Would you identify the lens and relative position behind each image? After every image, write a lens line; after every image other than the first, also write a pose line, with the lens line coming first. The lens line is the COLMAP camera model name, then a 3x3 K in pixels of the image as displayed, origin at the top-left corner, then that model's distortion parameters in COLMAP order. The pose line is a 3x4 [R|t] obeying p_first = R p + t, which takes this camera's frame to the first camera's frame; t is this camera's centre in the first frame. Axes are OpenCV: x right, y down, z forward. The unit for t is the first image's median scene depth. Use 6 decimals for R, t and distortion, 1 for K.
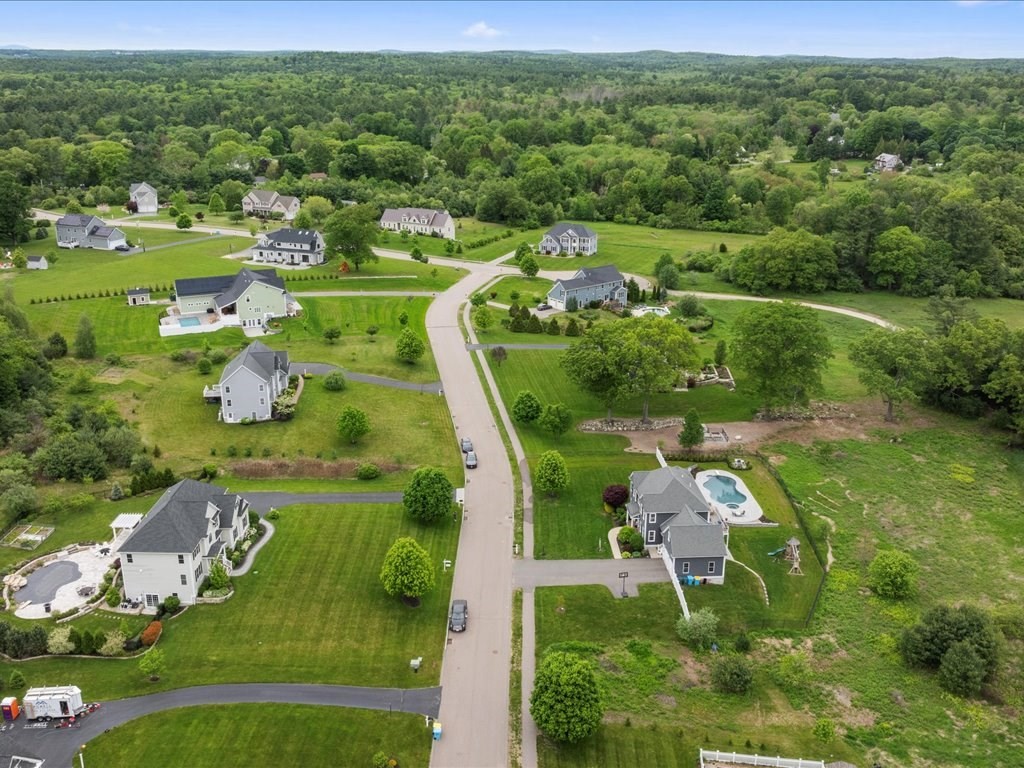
lens RADIAL K [[976.8, 0, 512.0], [0, 976.8, 384.0], [0, 0, 1]] dist [-0.006968, -0.009000]
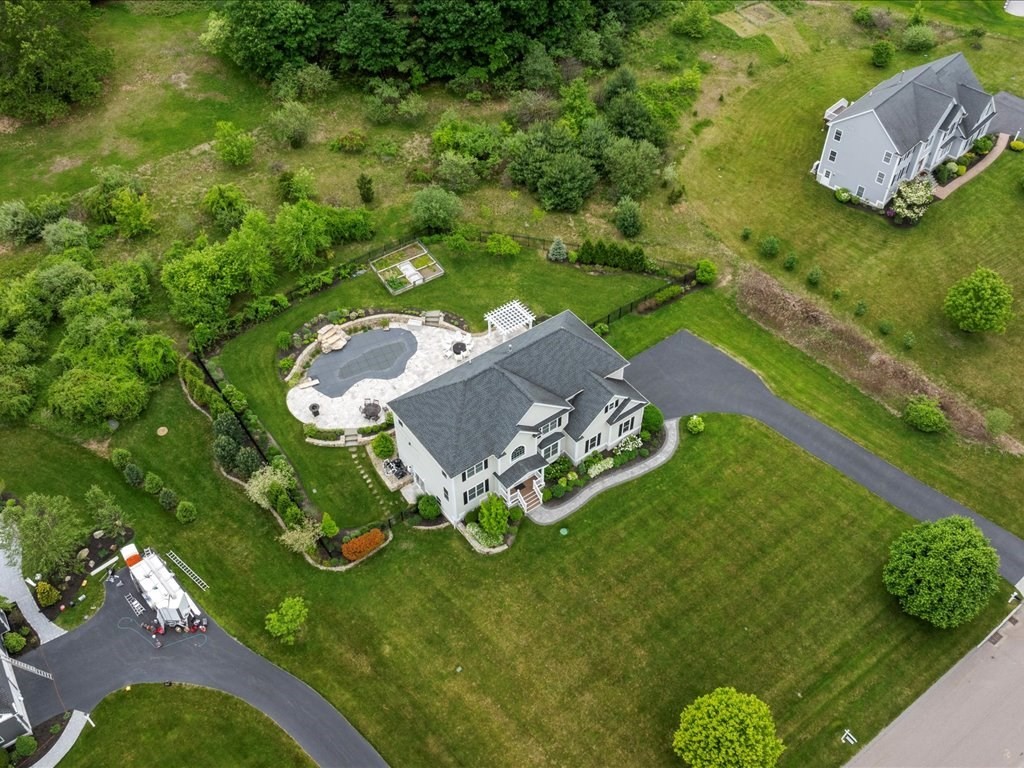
lens RADIAL K [[976.8, 0, 512.0], [0, 976.8, 384.0], [0, 0, 1]] dist [-0.006968, -0.009000]
pose [[0.612654, 0.579763, -0.537150, -0.007393], [-0.257909, 0.789084, 0.557521, -0.203871], [0.747086, -0.203032, 0.632962, 0.583364]]
